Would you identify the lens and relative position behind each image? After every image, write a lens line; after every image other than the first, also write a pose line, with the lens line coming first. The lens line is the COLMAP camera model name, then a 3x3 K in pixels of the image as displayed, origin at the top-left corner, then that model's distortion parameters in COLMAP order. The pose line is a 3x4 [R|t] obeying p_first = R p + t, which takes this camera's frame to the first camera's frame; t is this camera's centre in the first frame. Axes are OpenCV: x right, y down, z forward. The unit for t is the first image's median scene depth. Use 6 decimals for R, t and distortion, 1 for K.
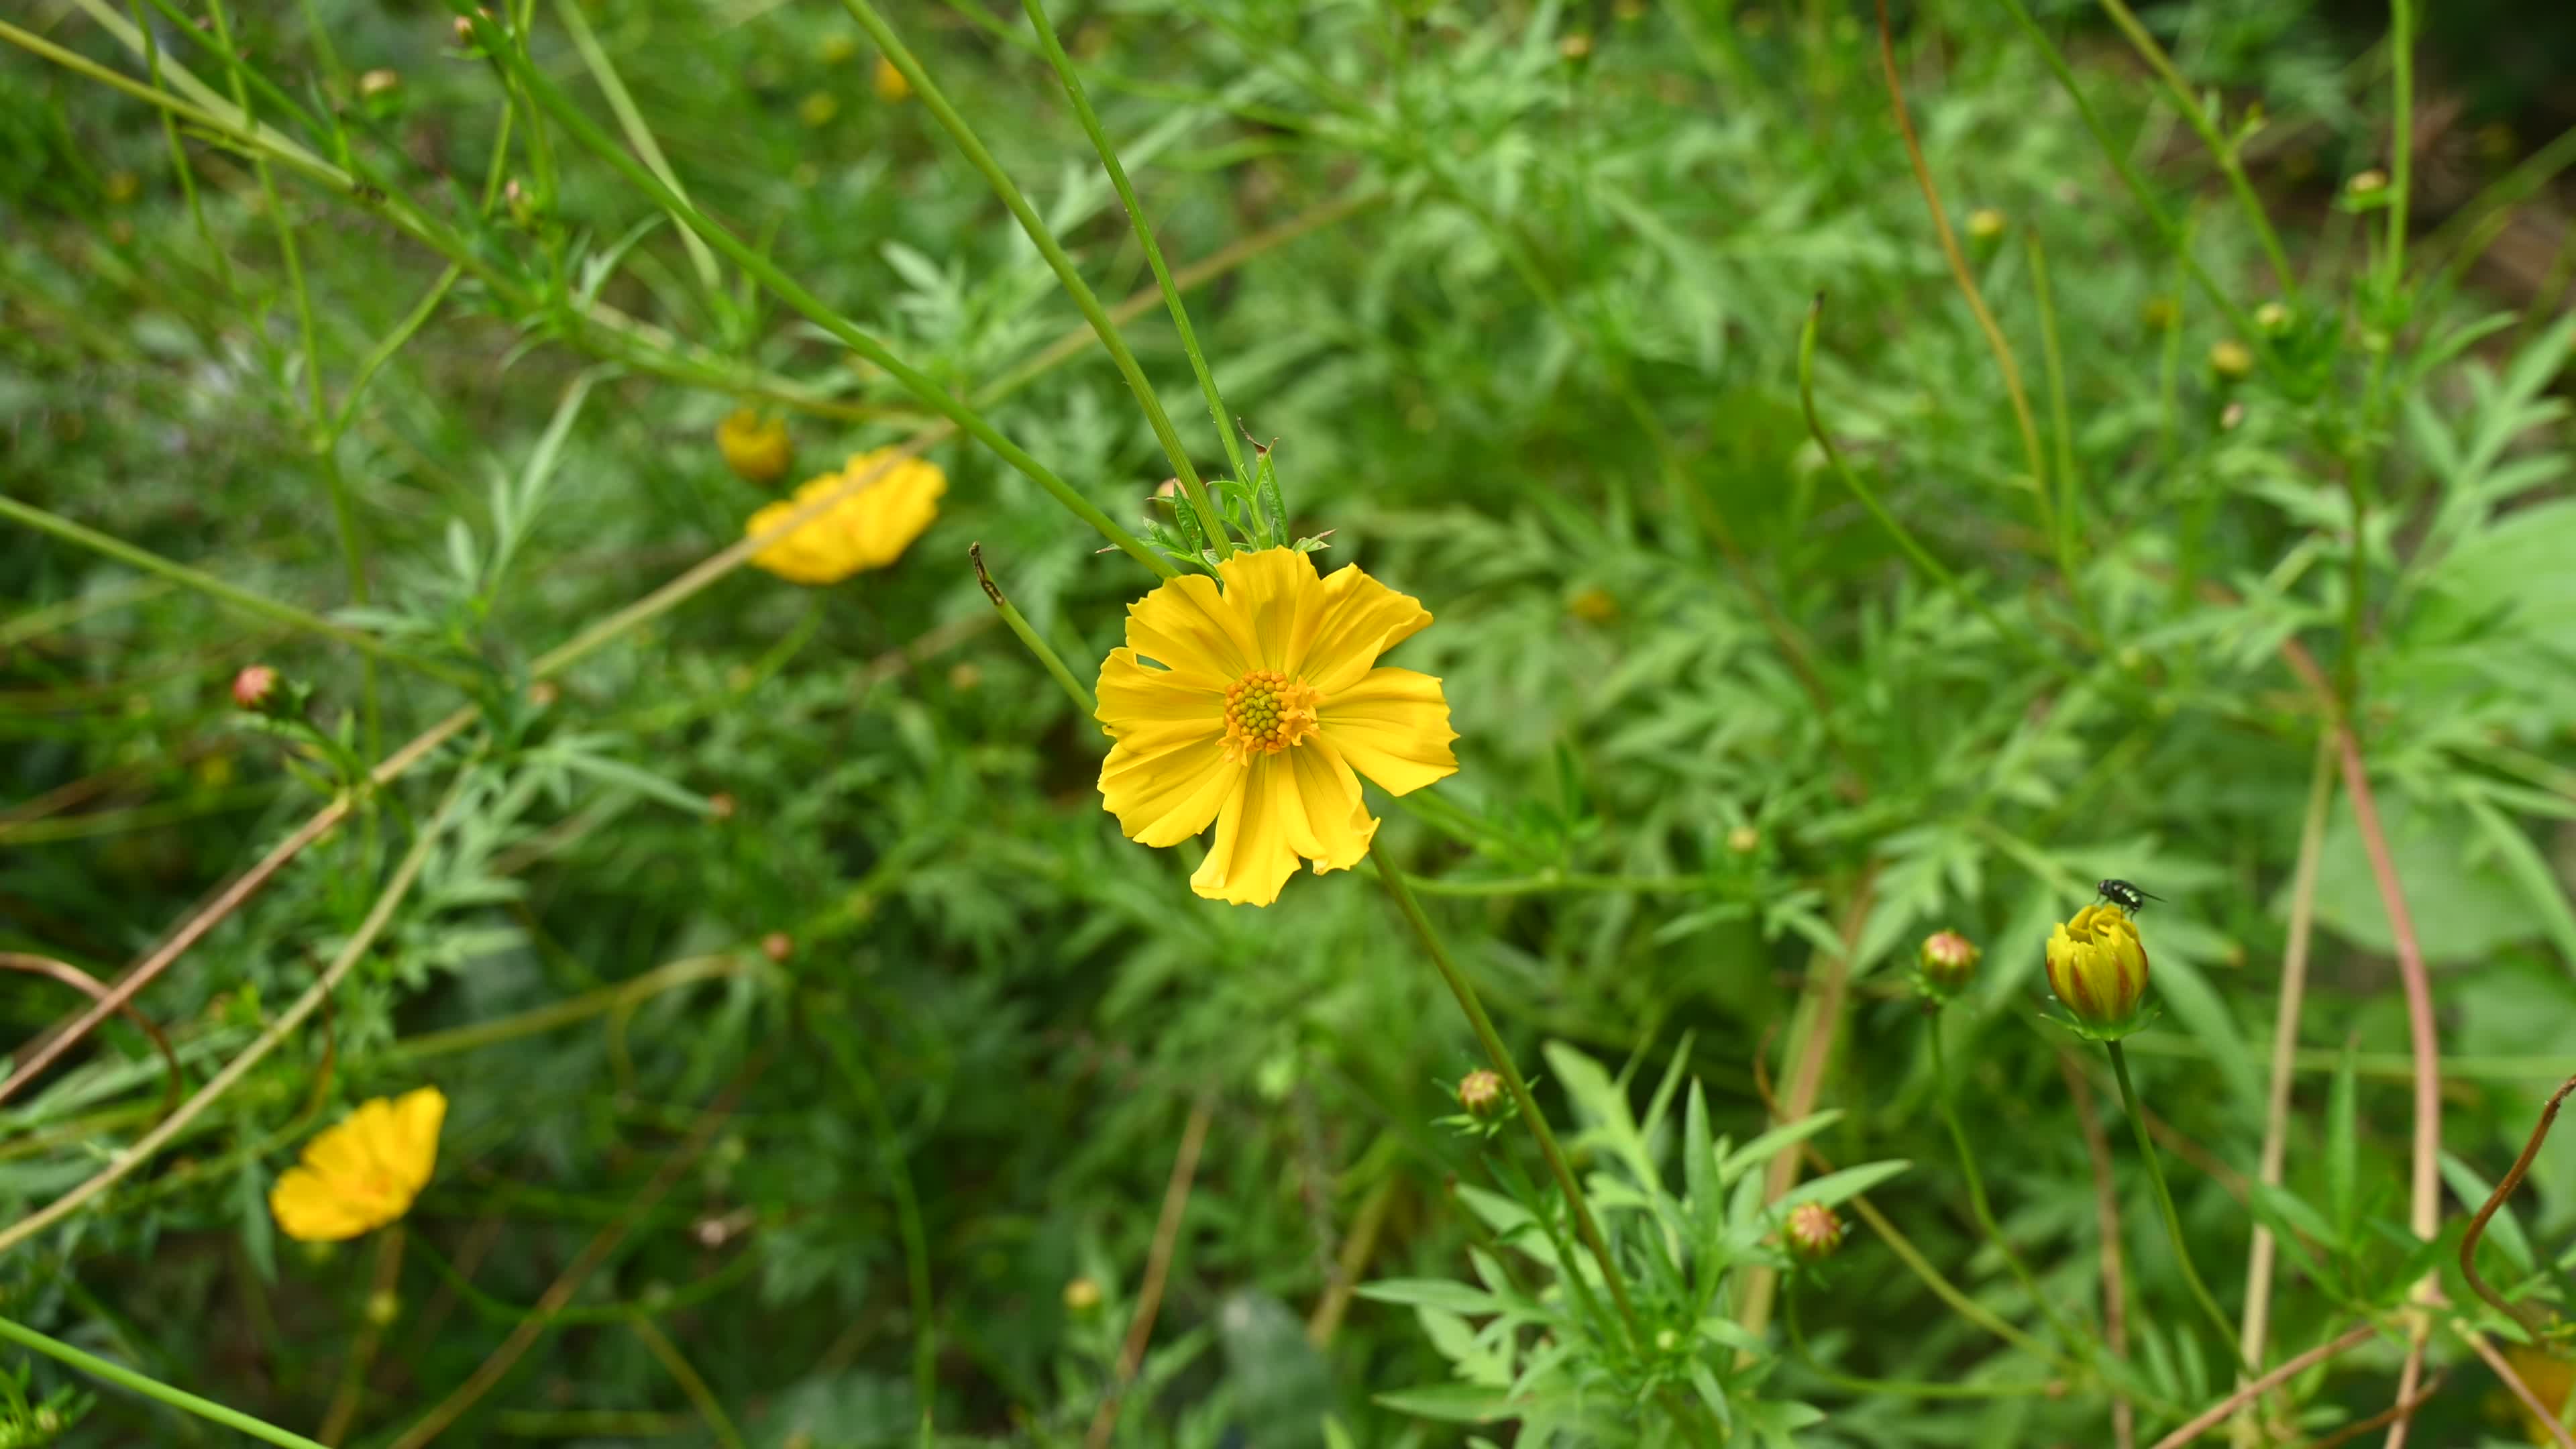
lens RADIAL K [[2343.0, 0, 1288.0], [0, 2343.0, 724.5], [0, 0, 1]] dist [-0.003471, -0.001759]
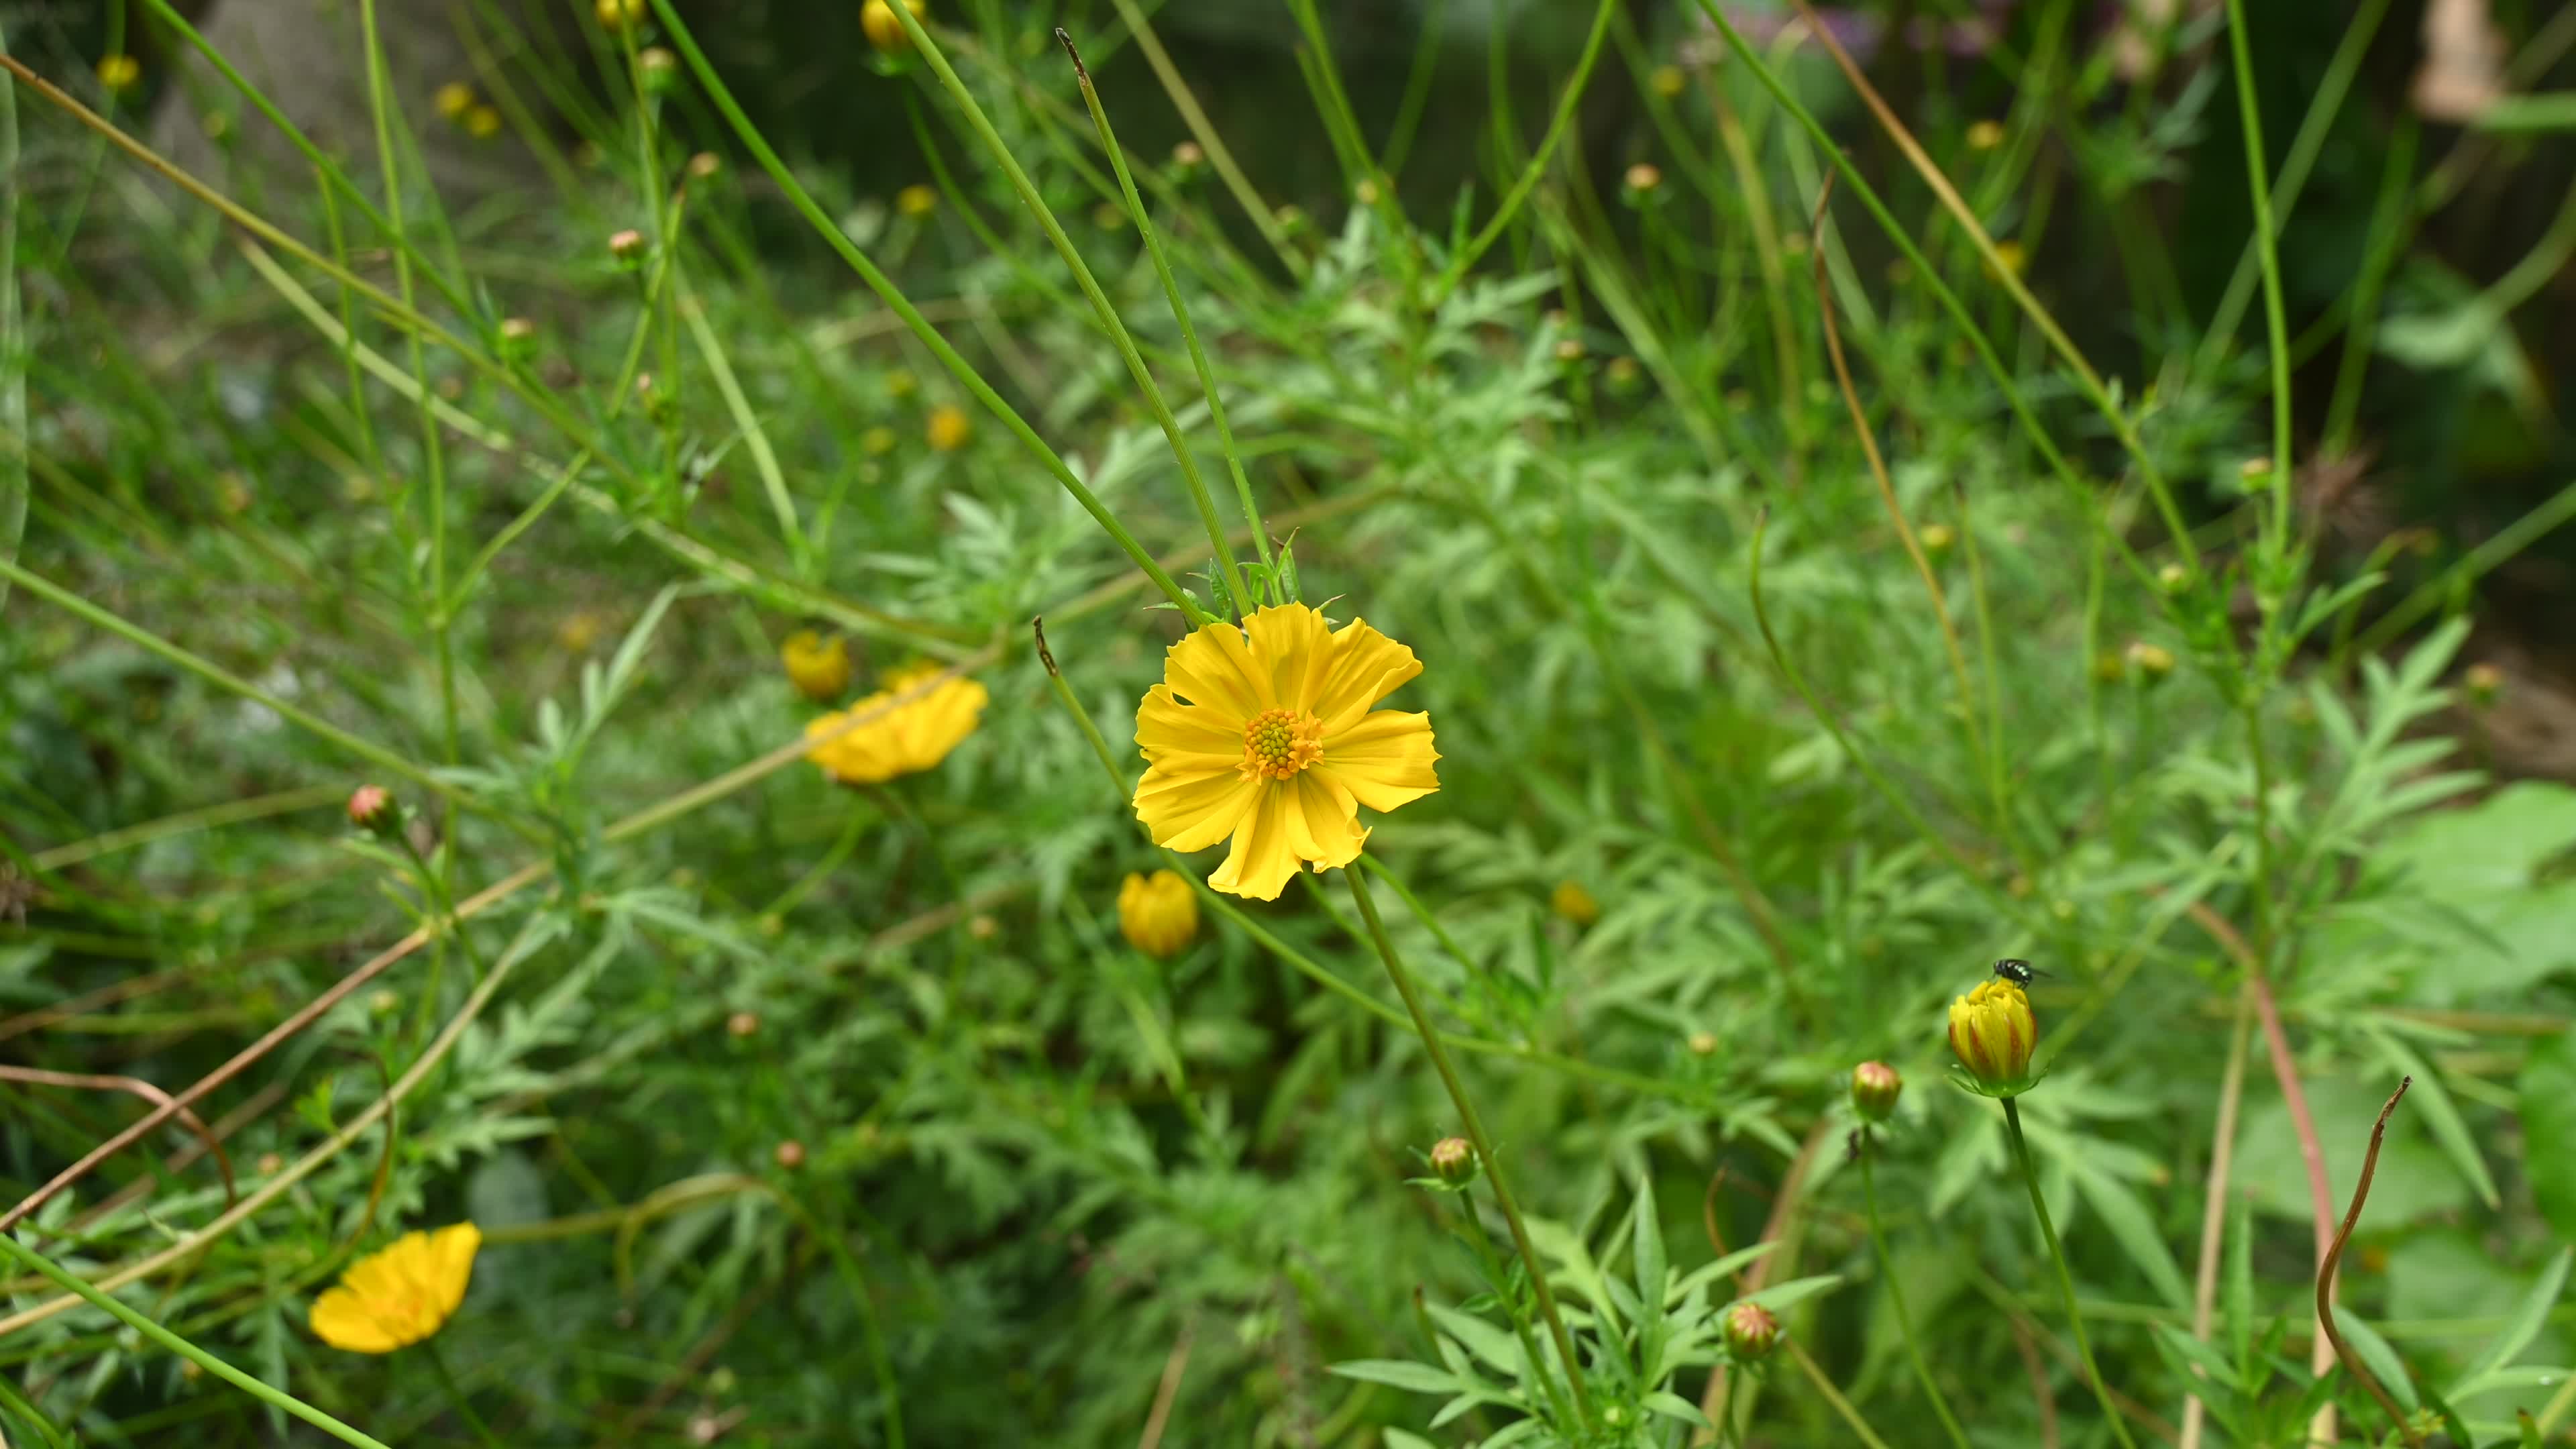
lens RADIAL K [[2343.0, 0, 1288.0], [0, 2343.0, 724.5], [0, 0, 1]] dist [-0.003471, -0.001759]
pose [[0.998860, 0.047593, -0.003787, -0.000447], [-0.047484, 0.982053, -0.182531, 0.098357], [-0.004968, 0.182502, 0.983193, -0.079656]]
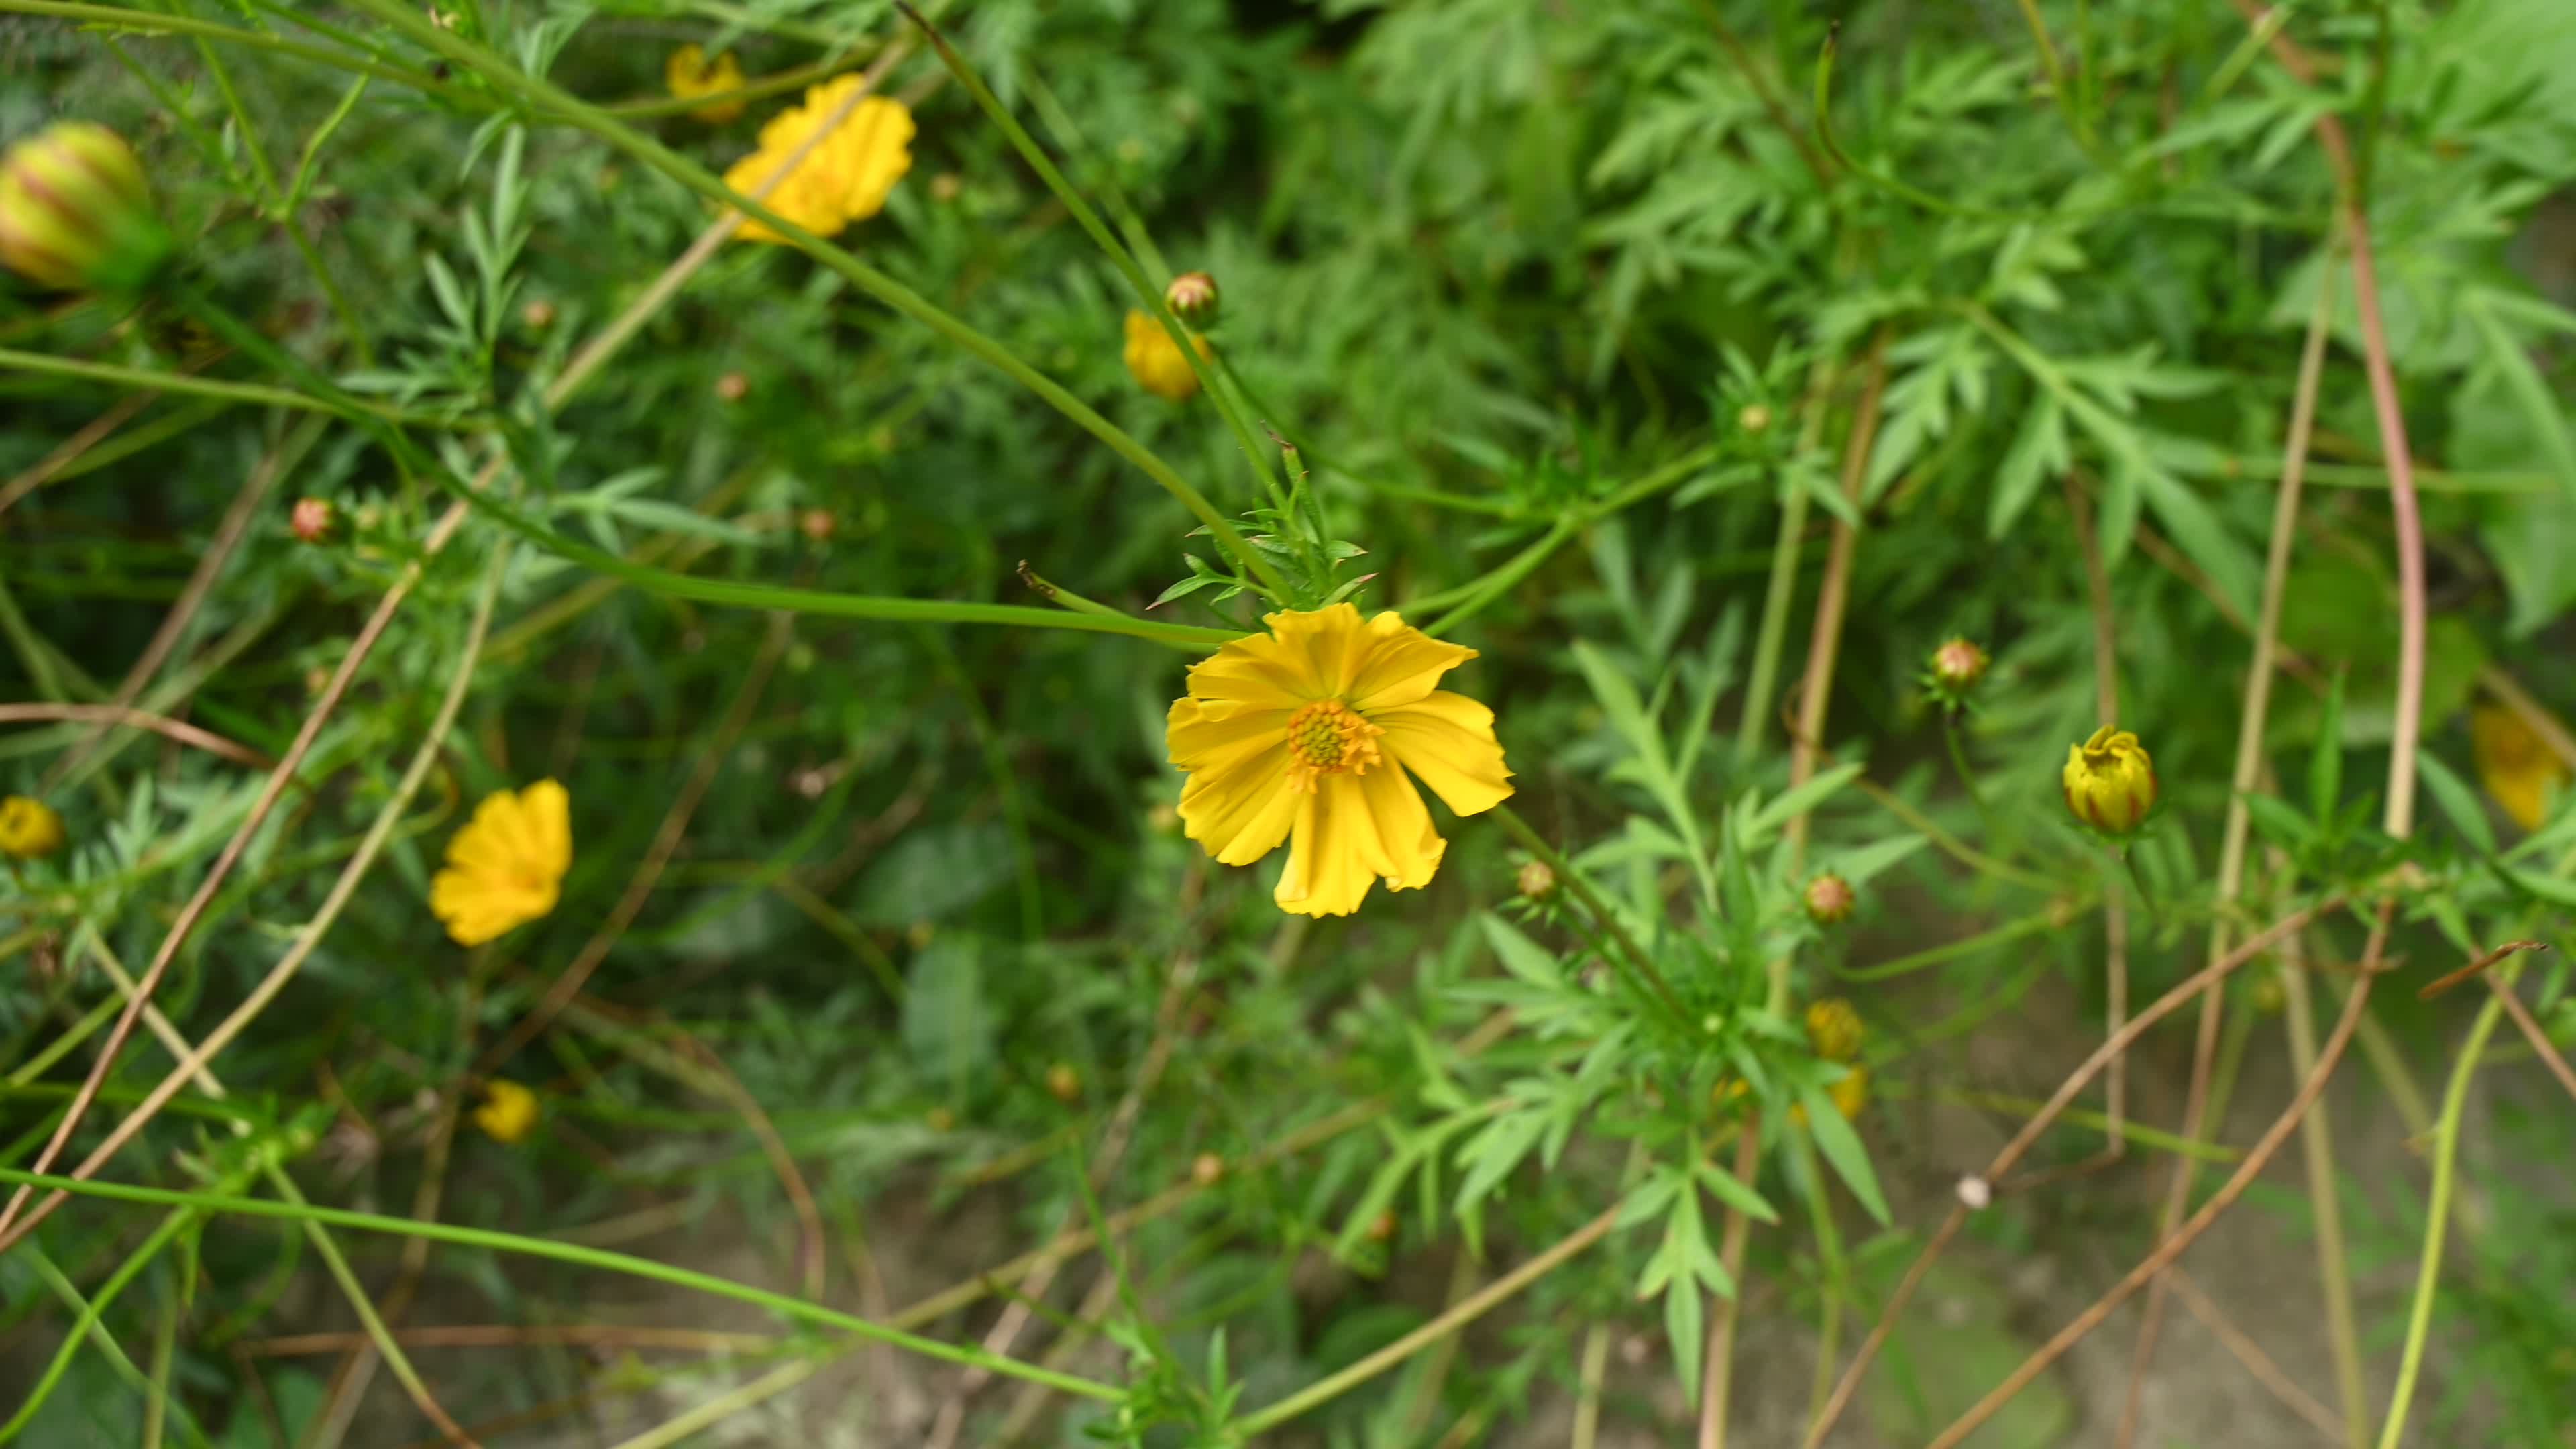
lens RADIAL K [[2286.1, 0, 1255.6], [0, 2286.1, 807.9], [0, 0, 1]] dist [0.001120, -0.000090]
pose [[0.993015, -0.112238, -0.036378, -0.003631], [0.117429, 0.910228, 0.397110, -0.192065], [-0.011459, -0.398608, 0.917050, 0.019078]]
